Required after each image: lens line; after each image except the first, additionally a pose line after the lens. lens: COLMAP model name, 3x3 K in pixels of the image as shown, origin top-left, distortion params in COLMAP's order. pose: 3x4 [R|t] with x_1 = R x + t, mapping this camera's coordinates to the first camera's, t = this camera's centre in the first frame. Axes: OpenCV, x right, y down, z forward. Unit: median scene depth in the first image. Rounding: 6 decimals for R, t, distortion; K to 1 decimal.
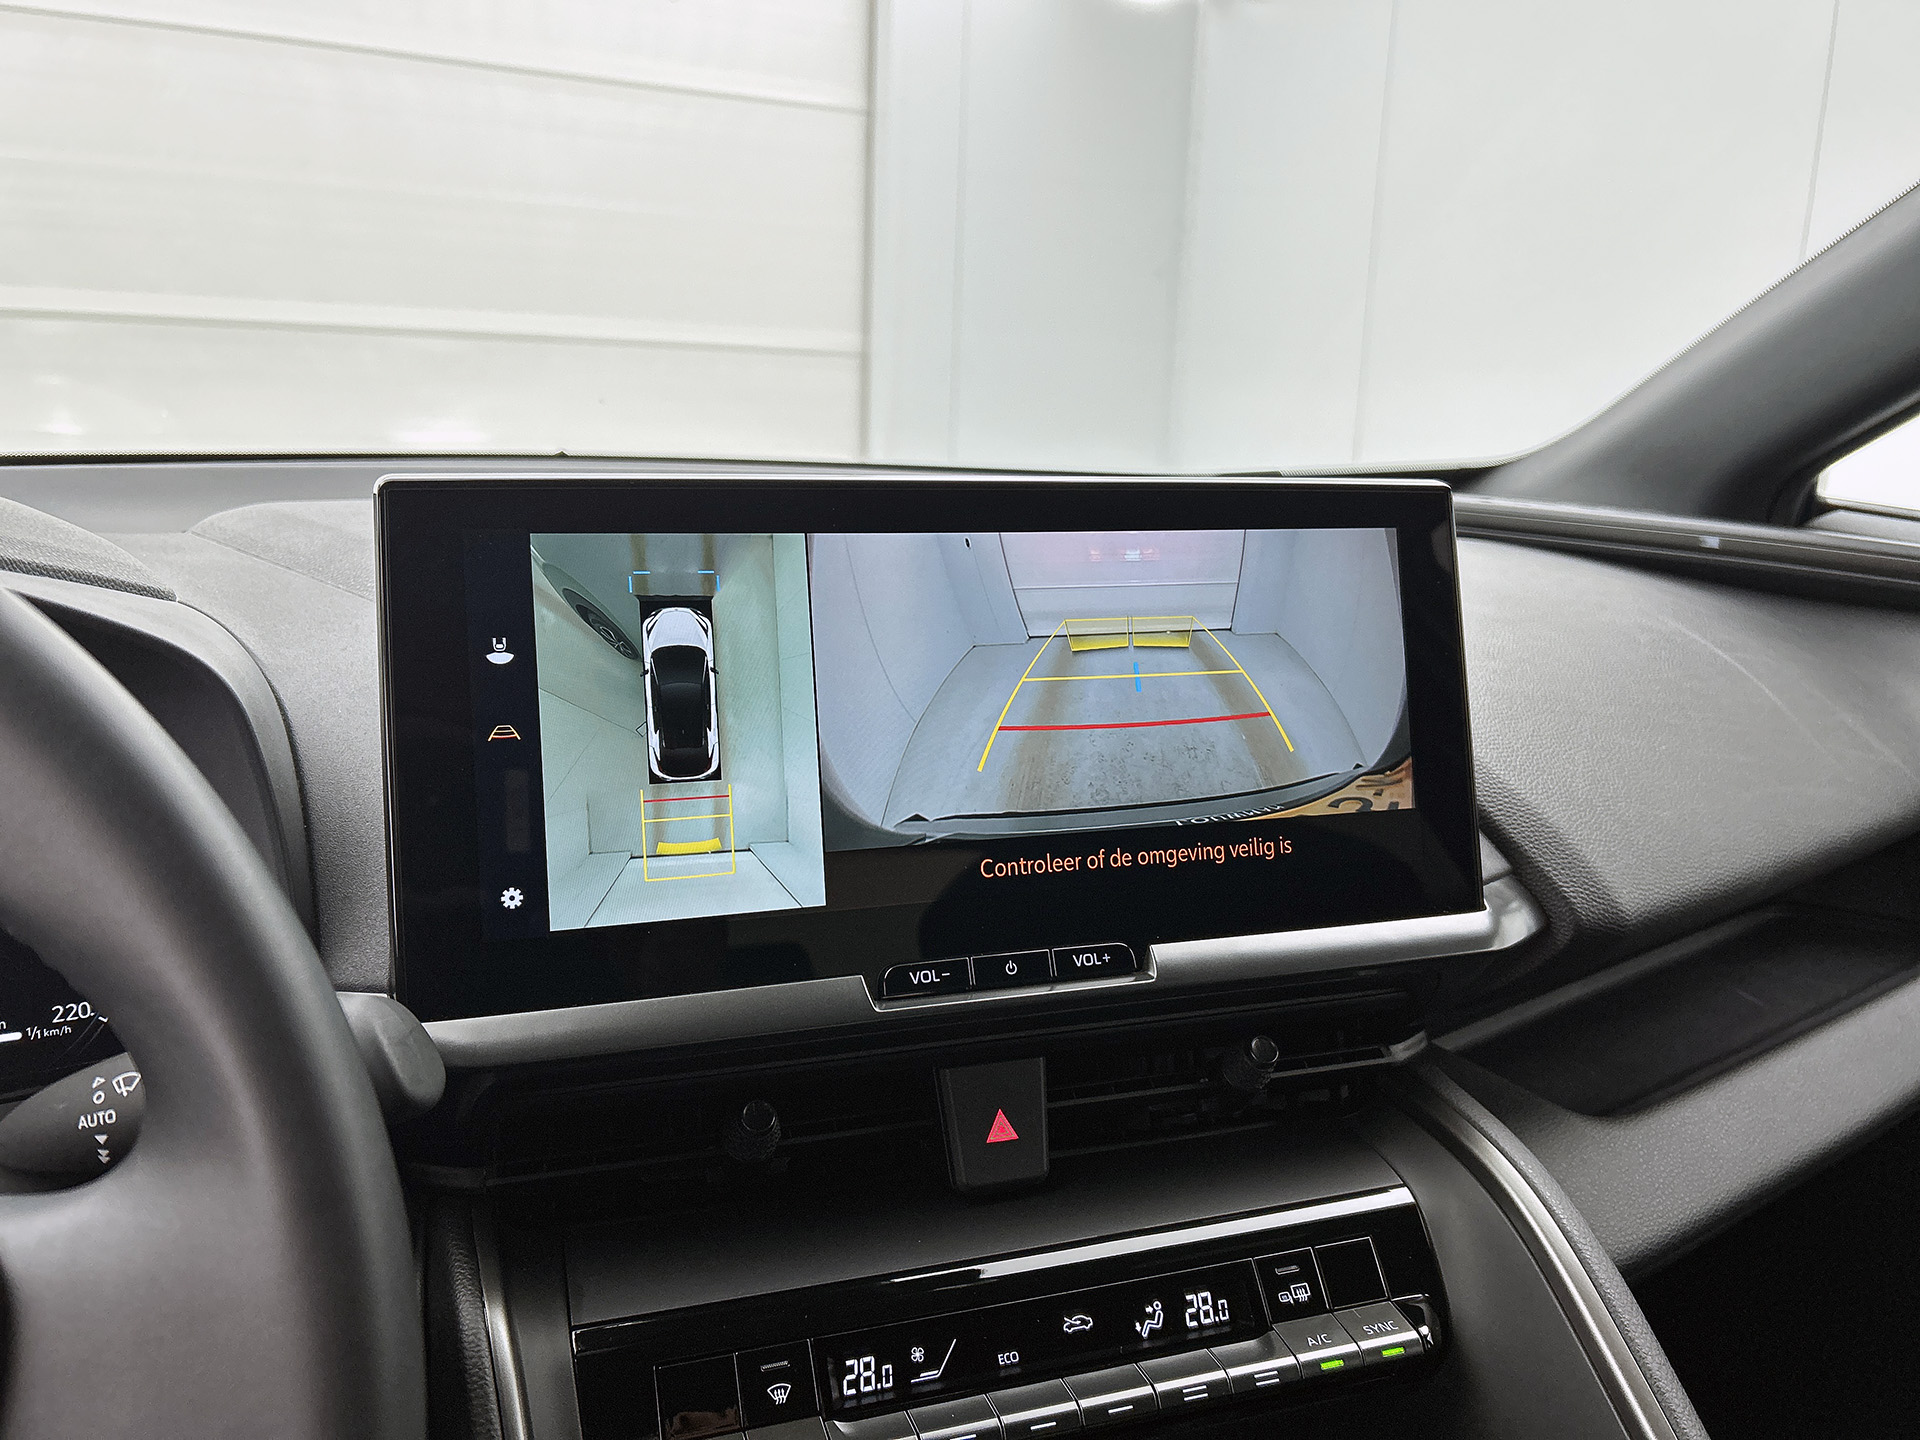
lens RADIAL K [[1441.1, 0, 958.4], [0, 1441.1, 719.7], [0, 0, 1]] dist [0.029842, -0.046784]
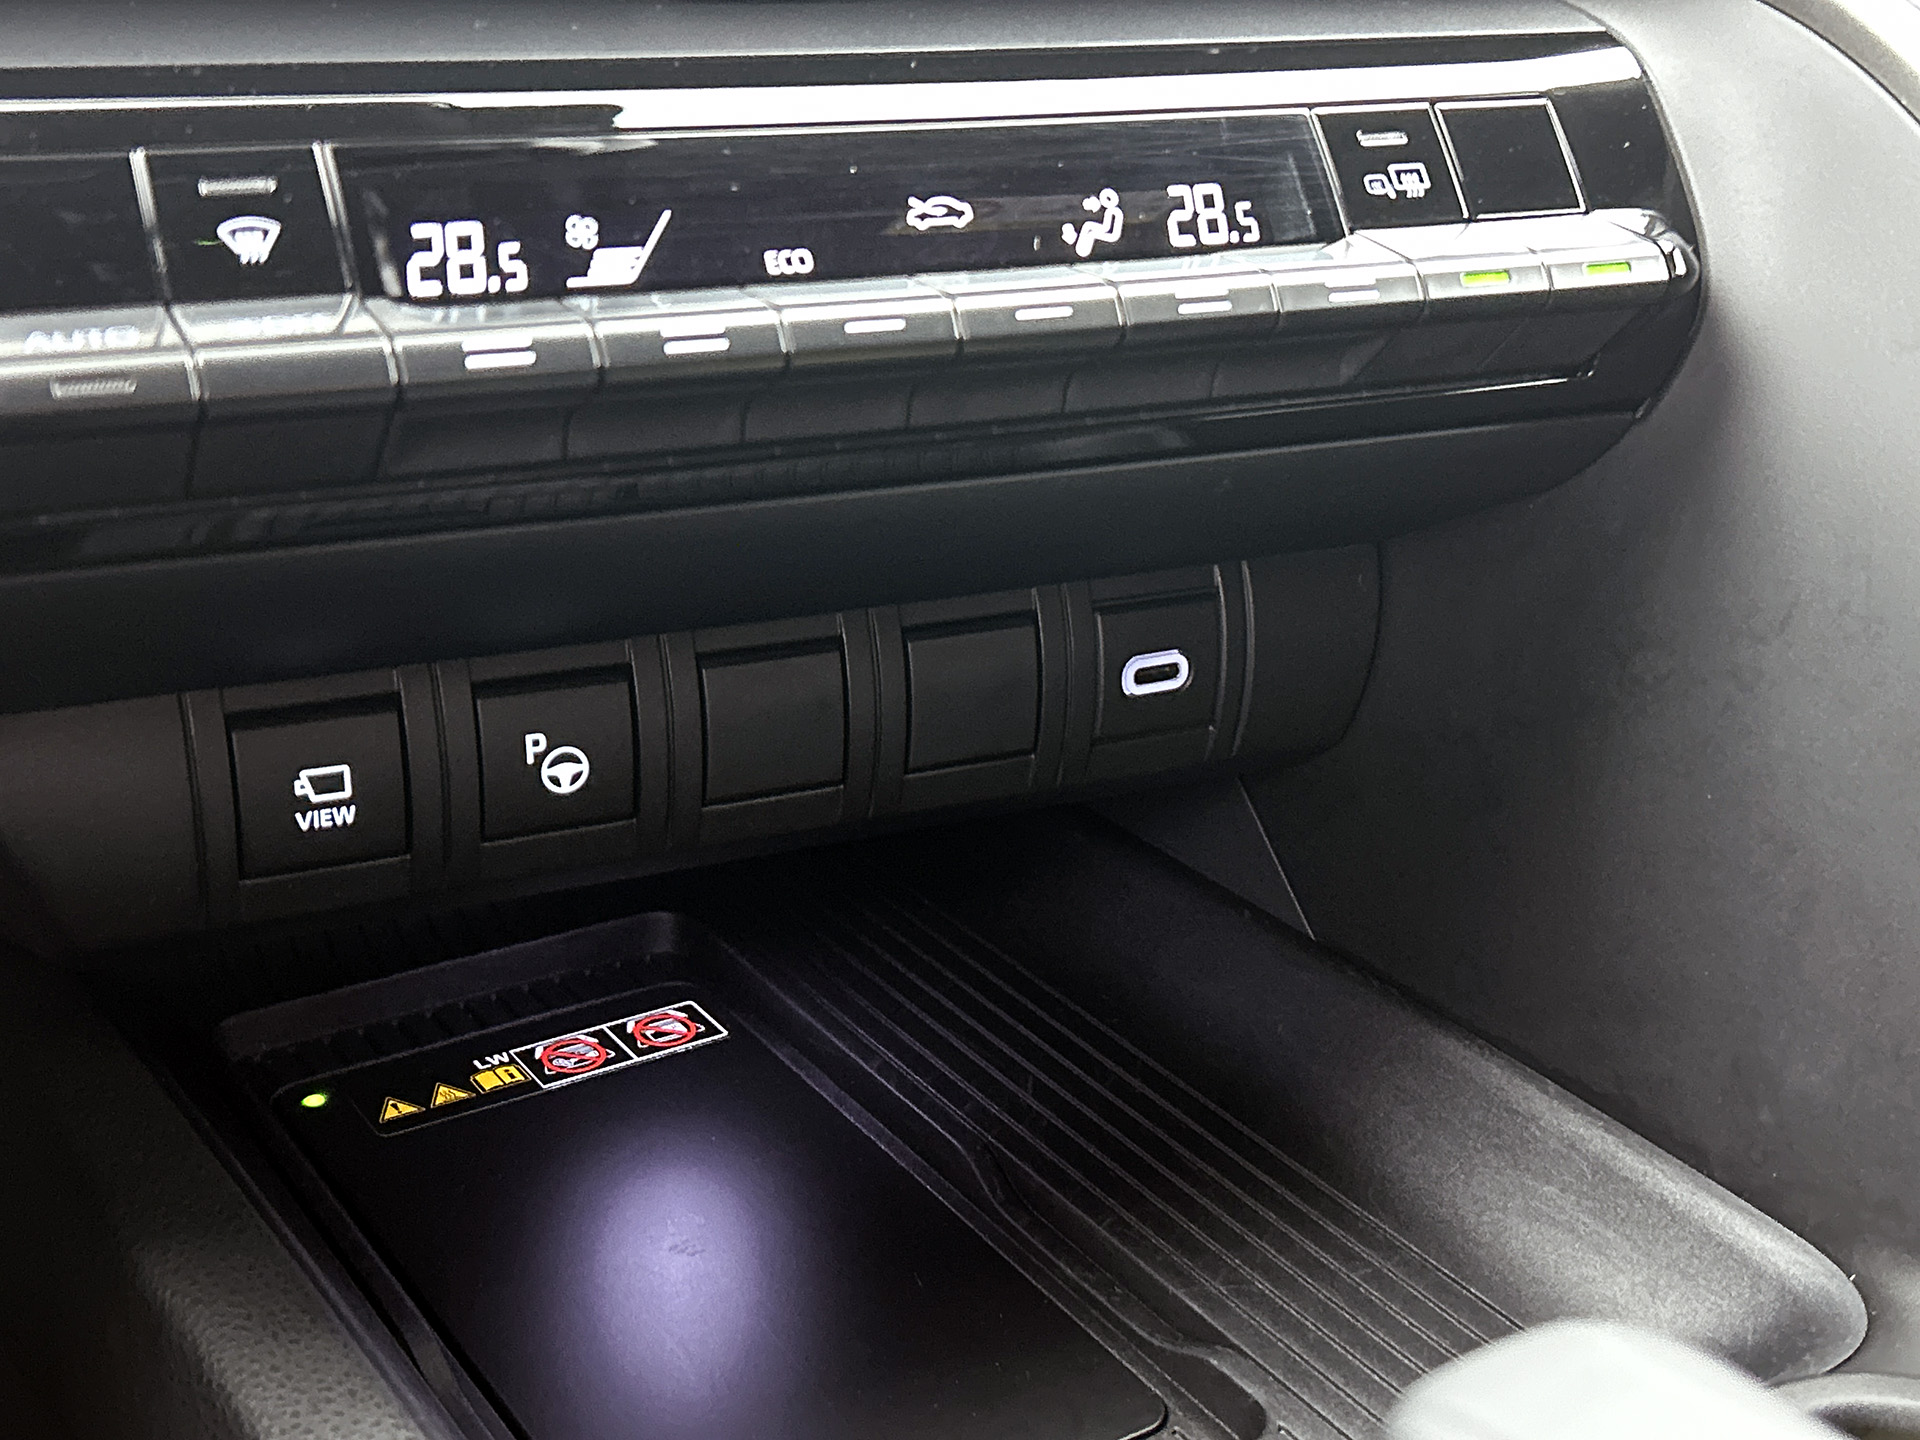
lens RADIAL K [[2396.8, 0, 961.3], [0, 2396.8, 726.7], [0, 0, 1]] dist [0.082493, 0.000000]
pose [[0.991167, -0.038938, 0.126778, -0.011839], [0.014382, 0.981849, 0.189120, 0.420714], [-0.131841, -0.185626, 0.973736, 0.231441]]
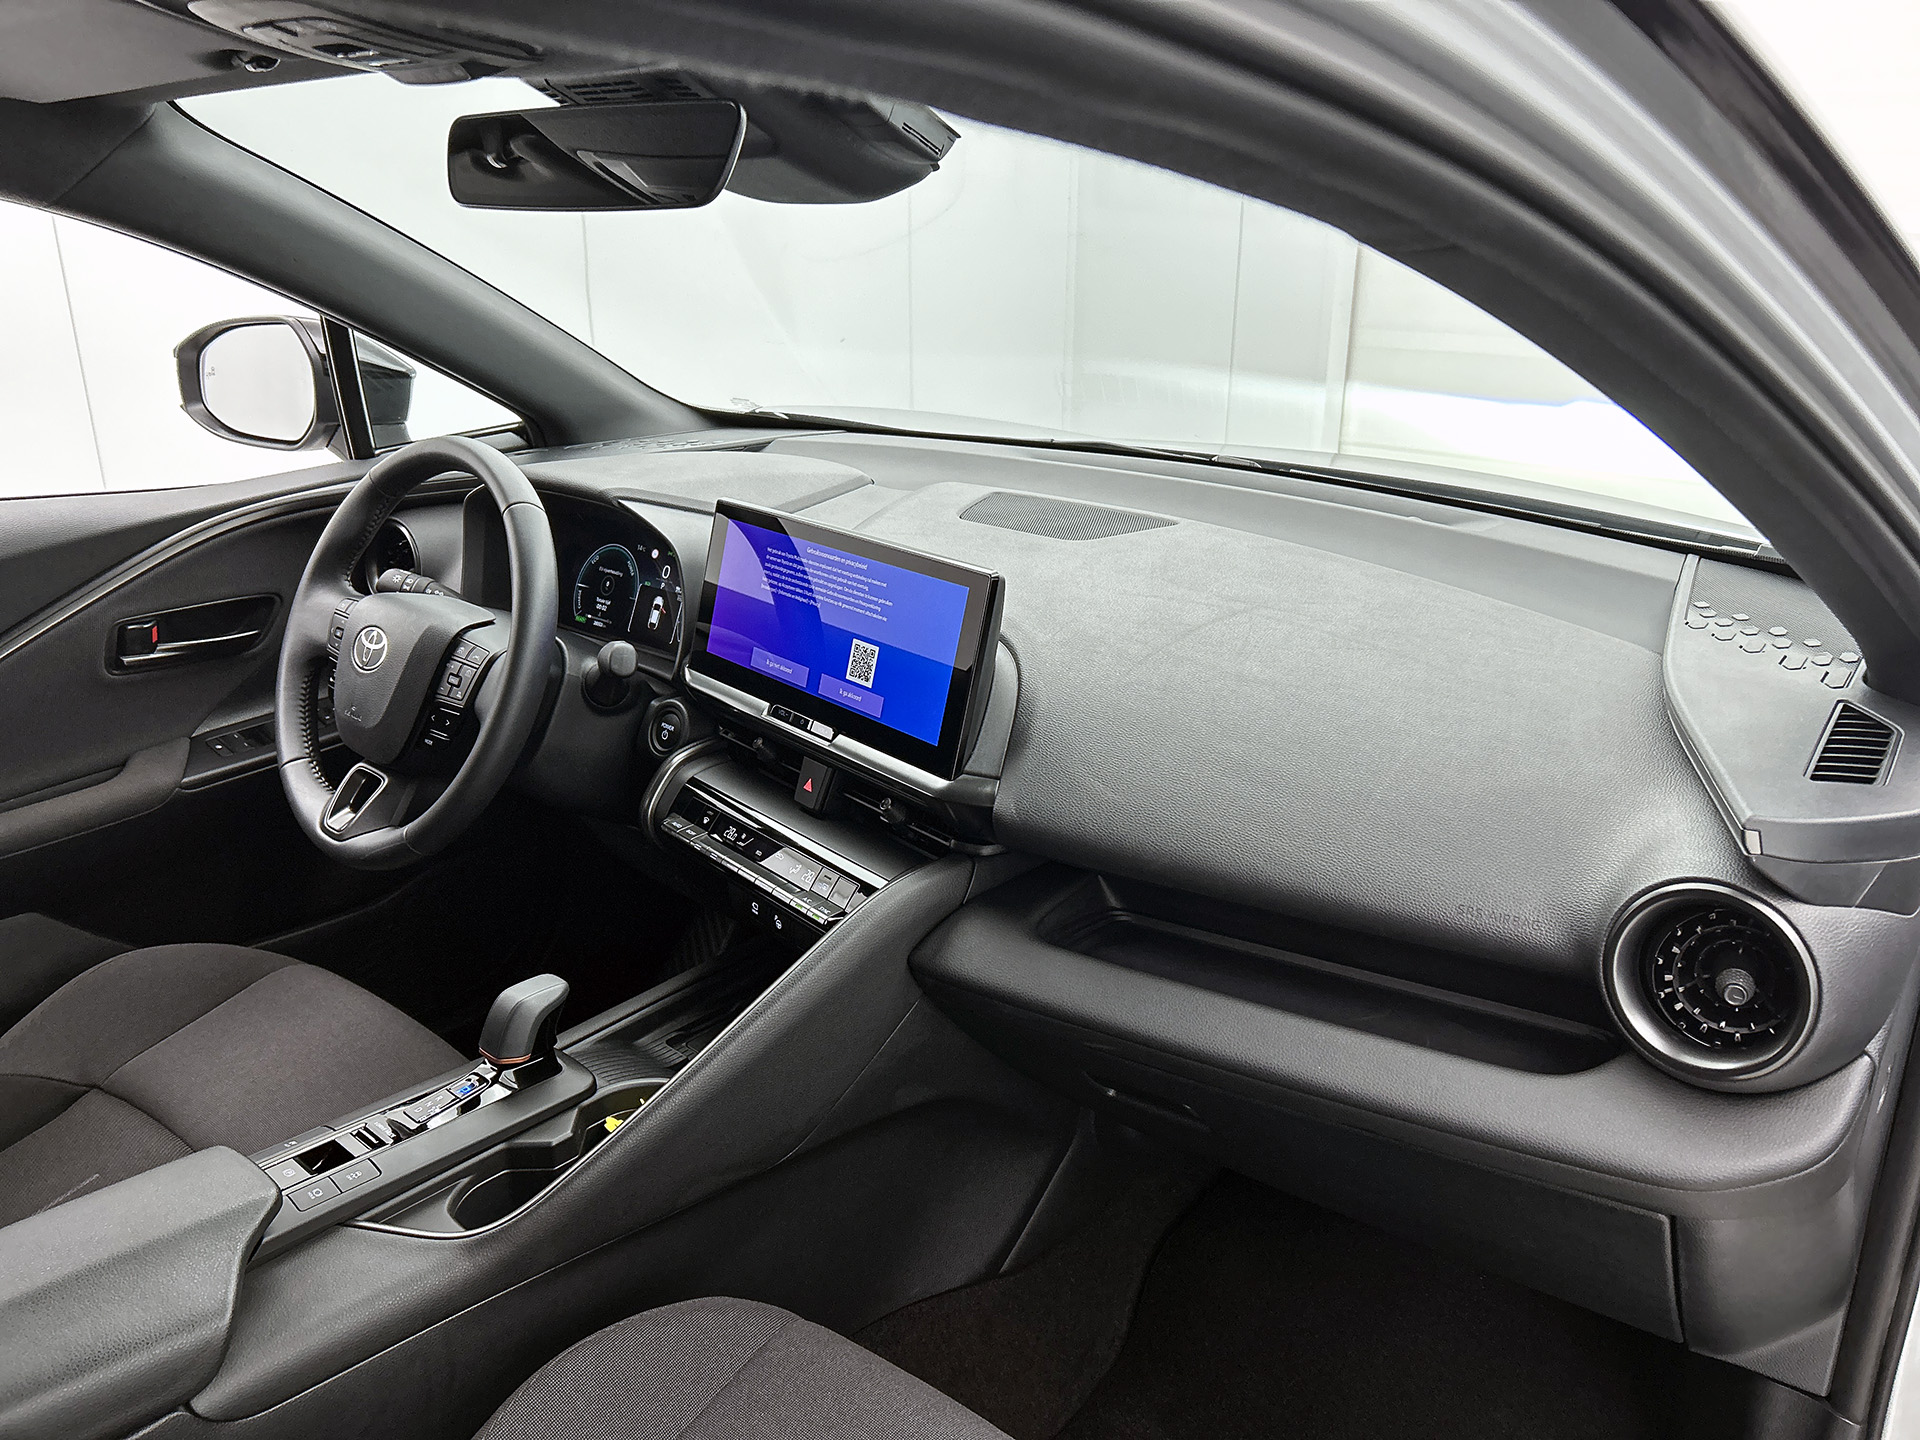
lens RADIAL K [[1441.1, 0, 956.0], [0, 1441.1, 722.3], [0, 0, 1]] dist [0.029842, -0.046784]
pose [[0.381045, 0.291413, -0.877430, 2.351232], [-0.188620, 0.953571, 0.234788, -0.472214], [0.905112, 0.076036, 0.418319, 0.172558]]
